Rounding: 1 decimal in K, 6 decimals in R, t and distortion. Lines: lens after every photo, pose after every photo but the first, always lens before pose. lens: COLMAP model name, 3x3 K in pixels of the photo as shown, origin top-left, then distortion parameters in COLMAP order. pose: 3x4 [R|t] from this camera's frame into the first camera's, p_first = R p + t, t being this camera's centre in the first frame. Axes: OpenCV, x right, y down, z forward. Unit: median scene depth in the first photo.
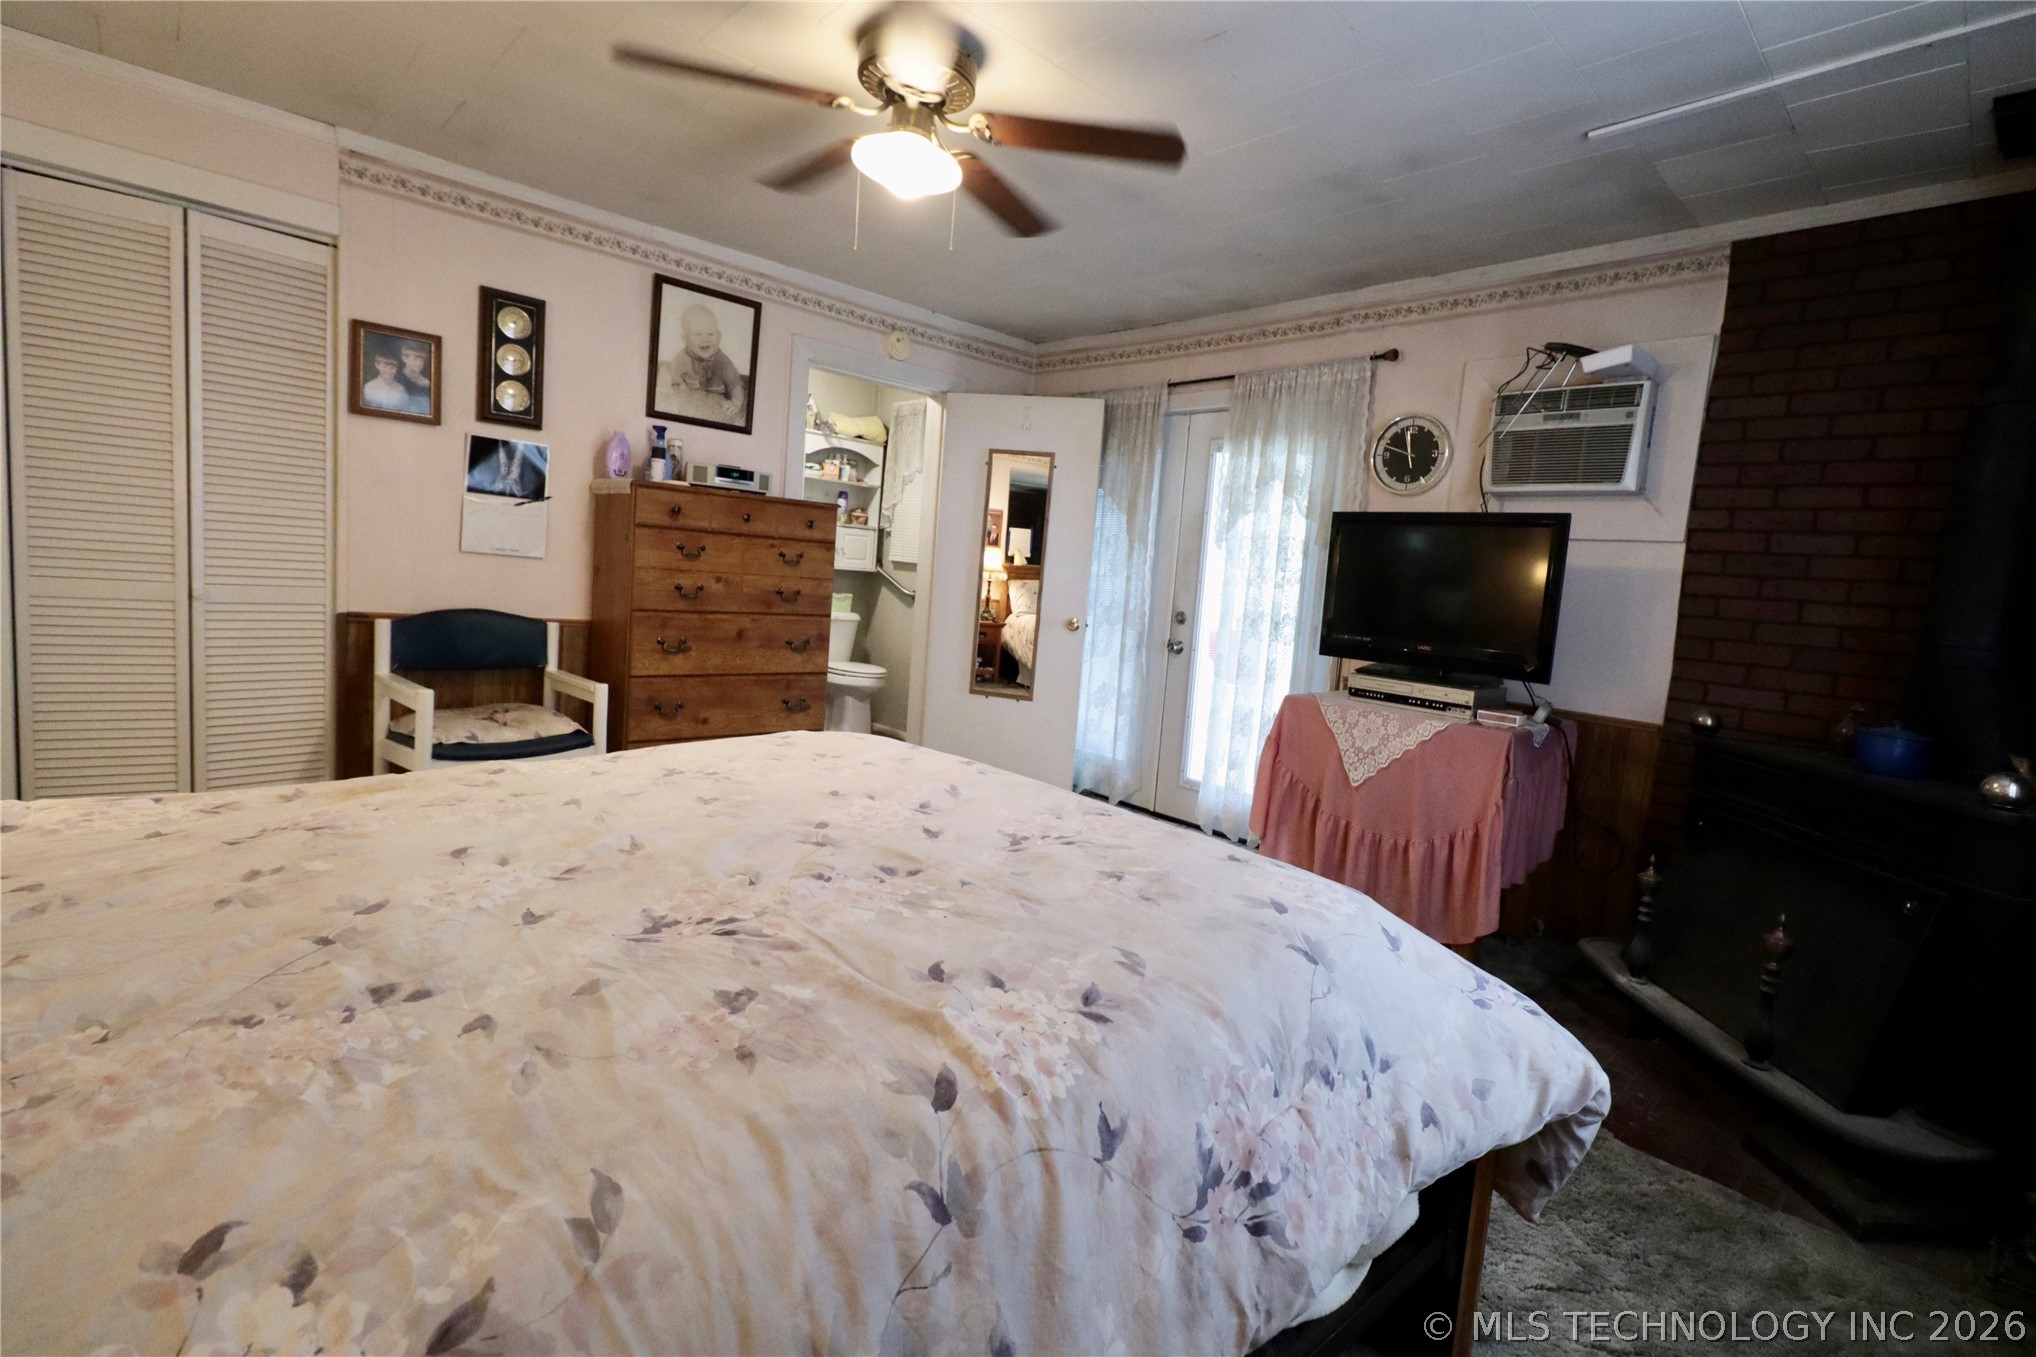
lens RADIAL K [[933.4, 0, 1026.5], [0, 933.4, 666.6], [0, 0, 1]] dist [-0.001412, -0.000687]
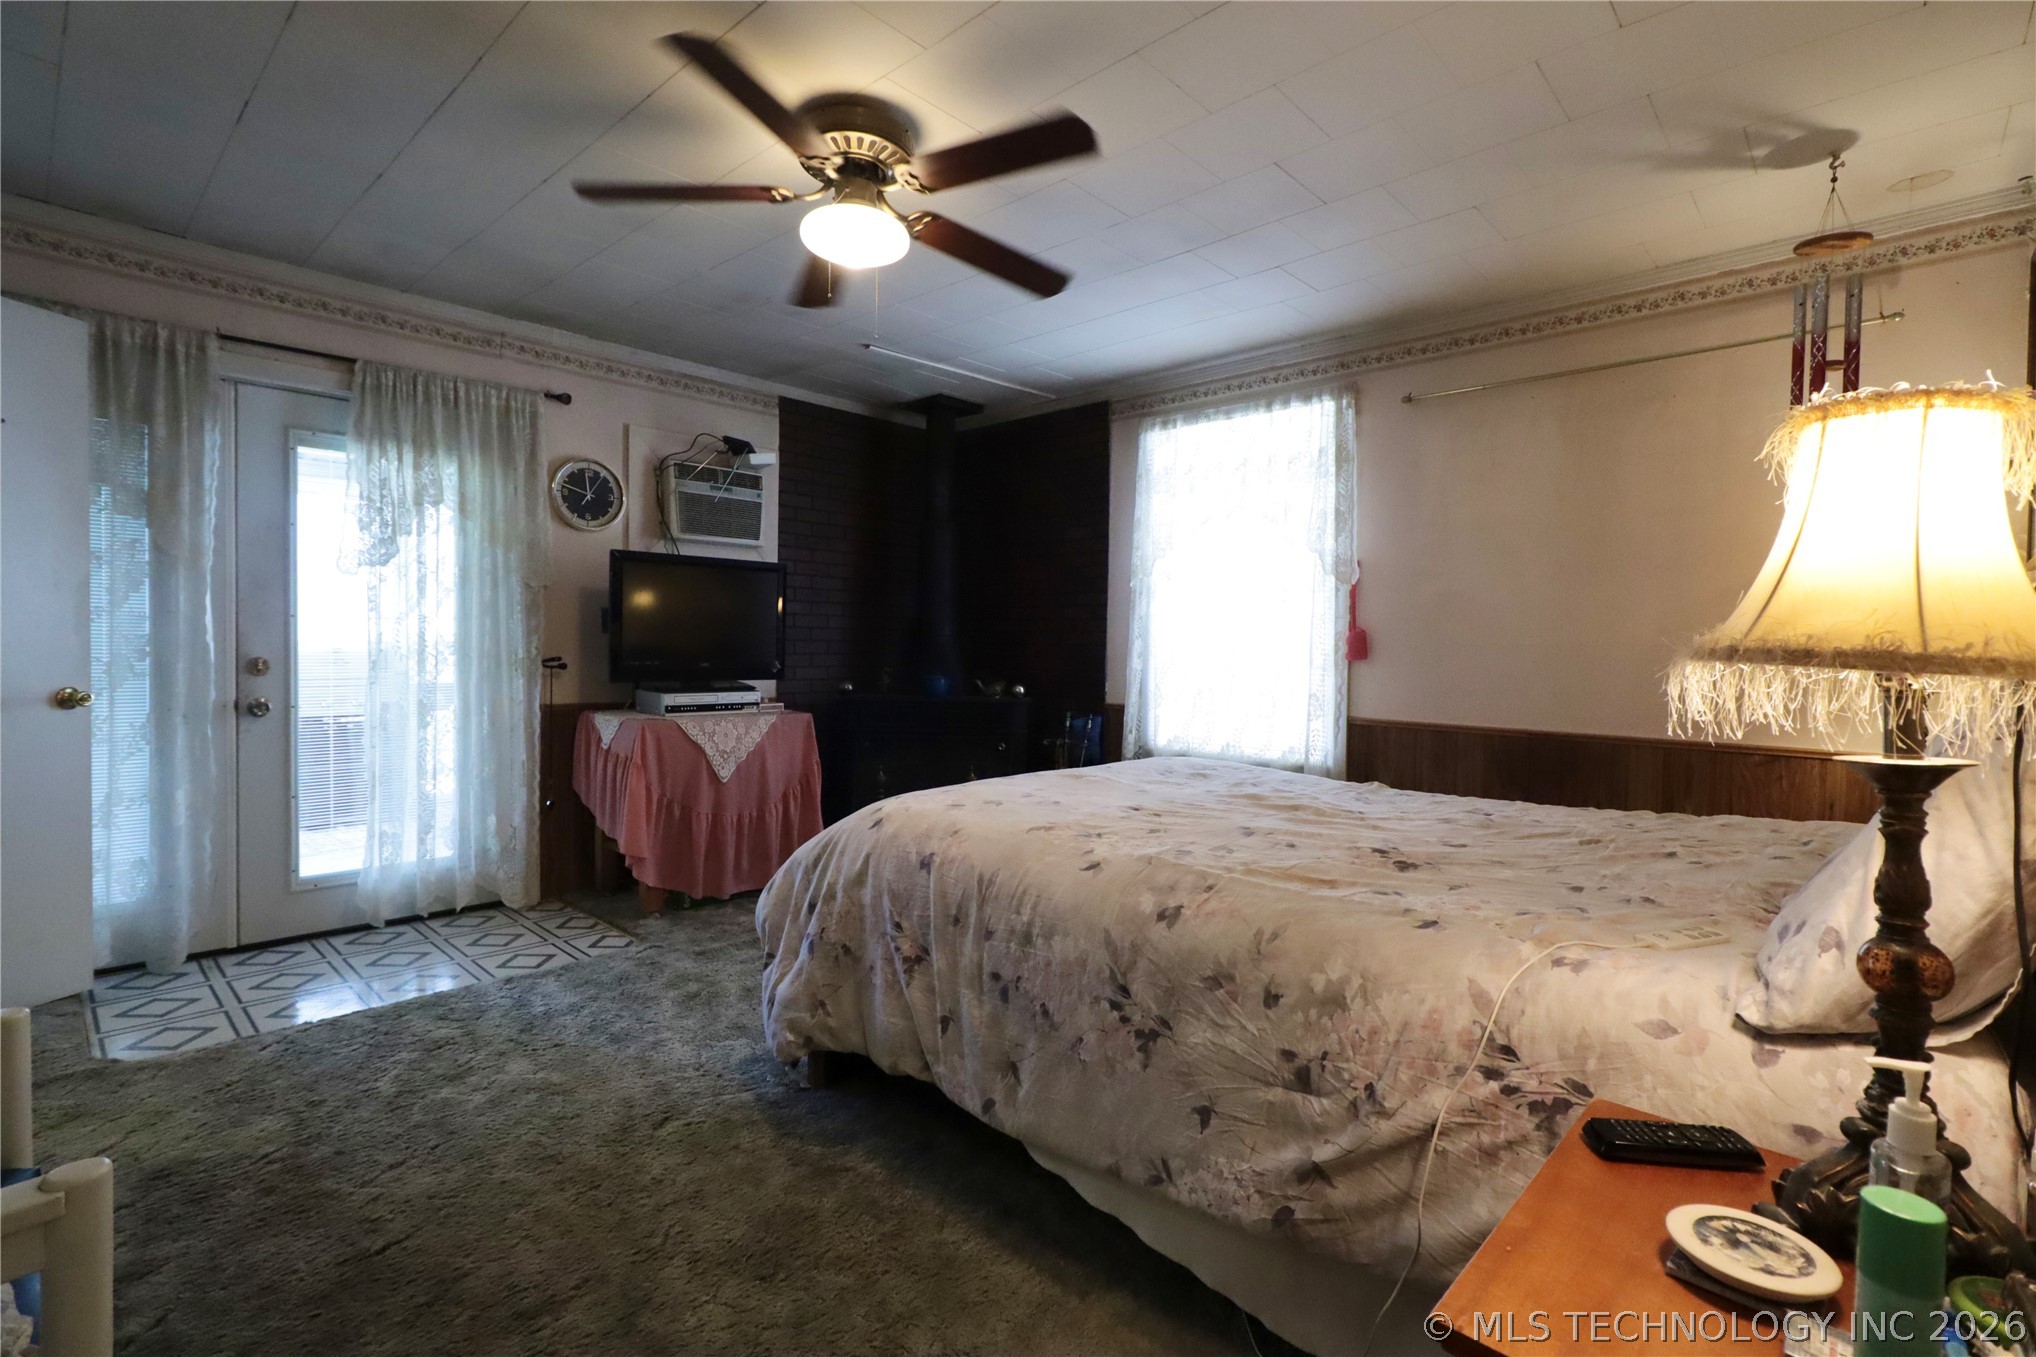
lens RADIAL K [[933.4, 0, 1026.5], [0, 933.4, 666.6], [0, 0, 1]] dist [-0.001412, -0.000687]
pose [[-0.080470, -0.102365, 0.991487, -0.937559], [0.078490, 0.990973, 0.108682, -0.132104], [-0.993662, 0.086567, -0.071709, 0.732564]]
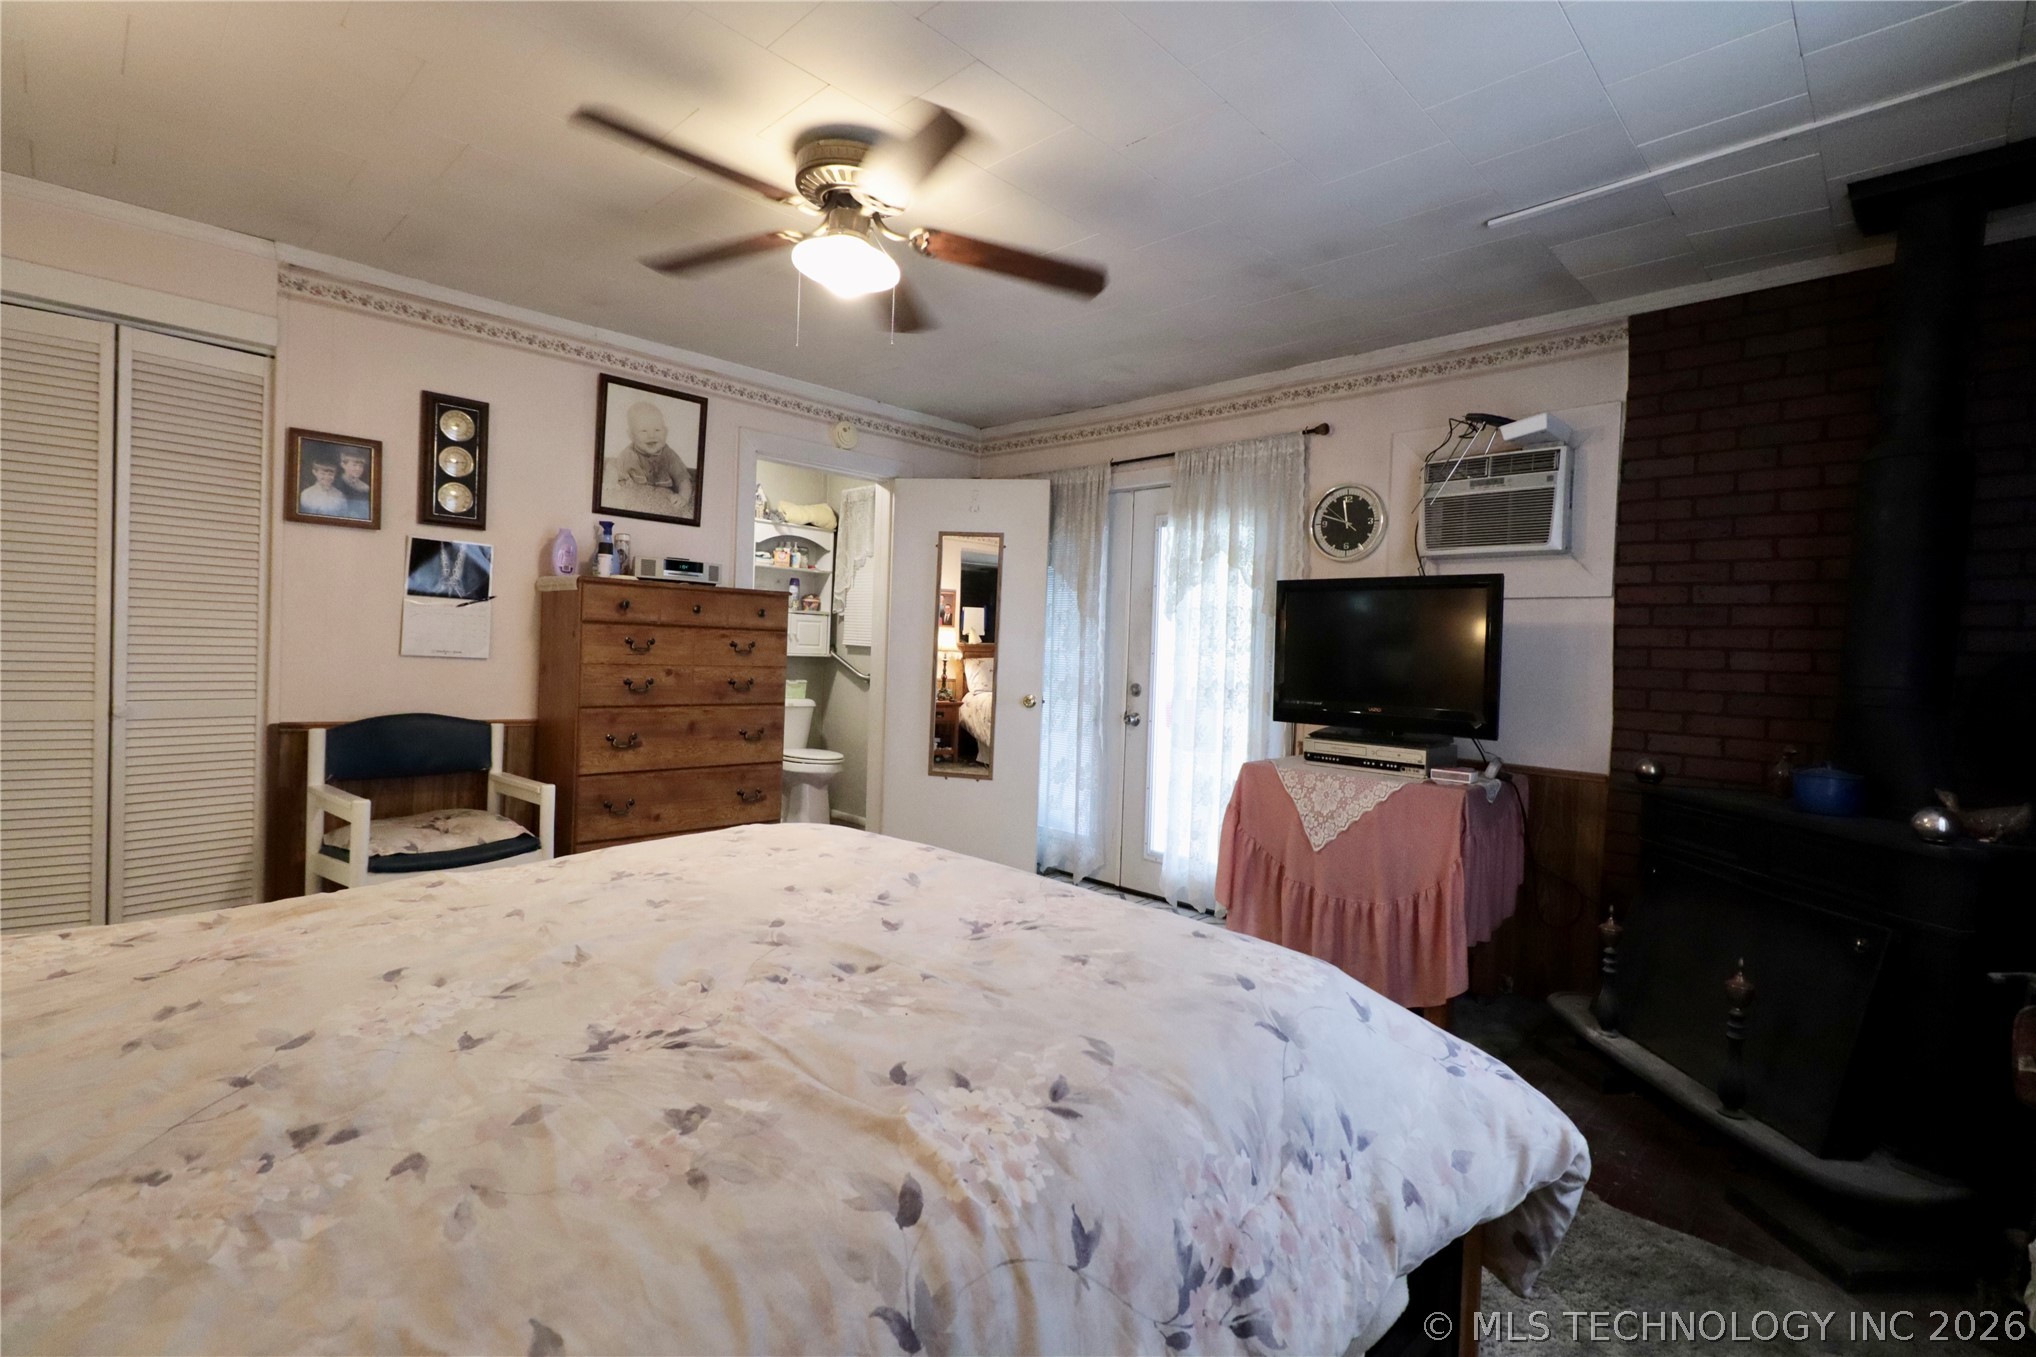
lens RADIAL K [[933.4, 0, 1026.5], [0, 933.4, 666.6], [0, 0, 1]] dist [-0.001412, -0.000687]
pose [[0.998065, -0.042901, 0.045010, 0.004757], [0.046356, 0.995815, -0.078764, -0.004894], [-0.041442, 0.080698, 0.995877, -0.000467]]
